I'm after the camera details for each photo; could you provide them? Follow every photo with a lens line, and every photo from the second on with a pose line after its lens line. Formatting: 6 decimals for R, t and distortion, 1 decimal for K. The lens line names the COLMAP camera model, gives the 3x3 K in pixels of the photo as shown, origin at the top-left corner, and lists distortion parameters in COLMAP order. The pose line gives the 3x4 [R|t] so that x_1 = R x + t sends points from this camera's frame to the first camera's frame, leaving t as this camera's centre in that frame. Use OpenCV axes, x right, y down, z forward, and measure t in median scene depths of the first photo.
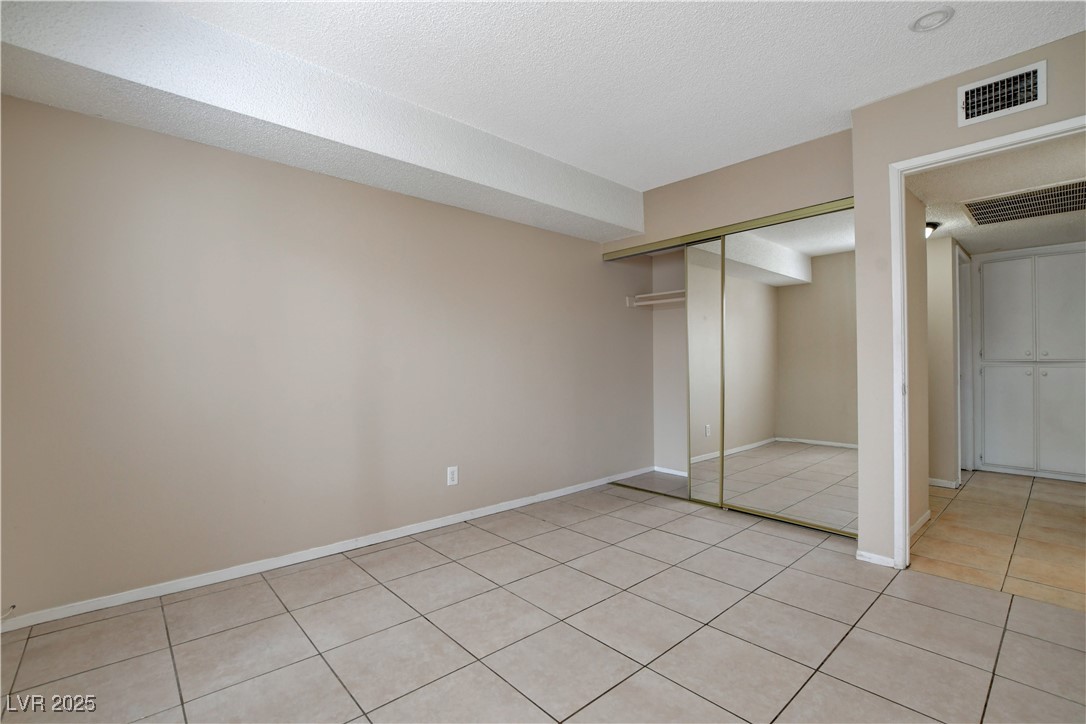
lens RADIAL K [[479.0, 0, 540.6], [0, 479.0, 367.3], [0, 0, 1]] dist [-0.013747, 0.000140]
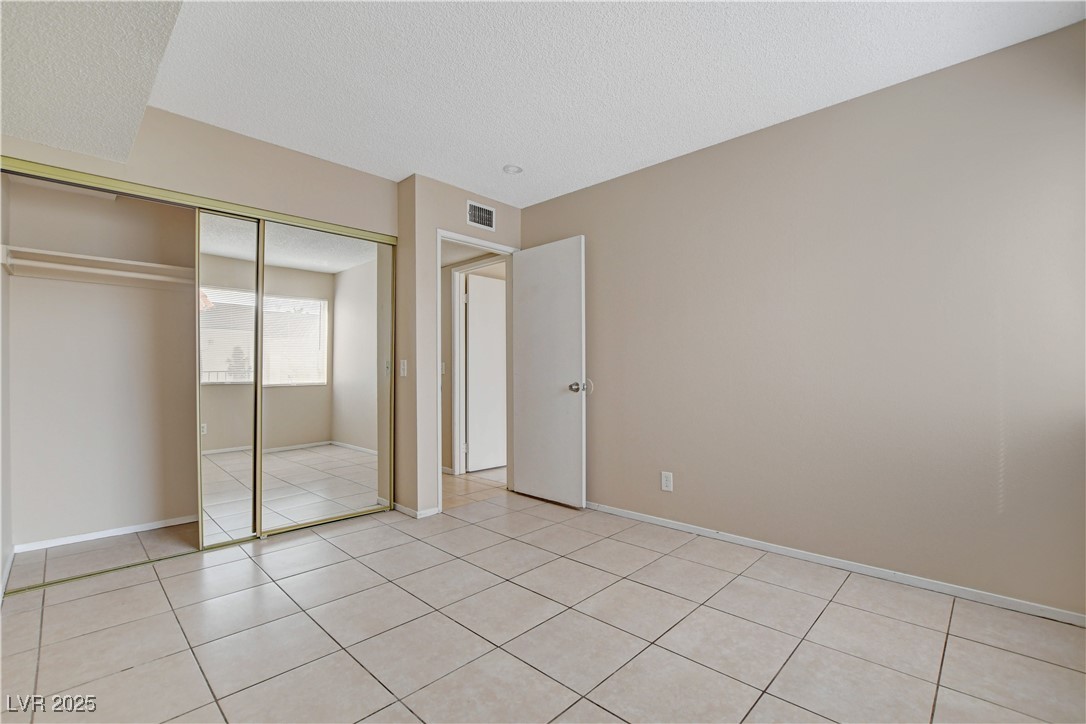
lens RADIAL K [[479.0, 0, 540.6], [0, 479.0, 367.3], [0, 0, 1]] dist [-0.013747, 0.000140]
pose [[-0.062832, 0.013035, 0.997939, -0.731376], [0.005035, 0.999906, -0.012743, 0.007263], [-0.998011, 0.004224, -0.062892, 0.812913]]
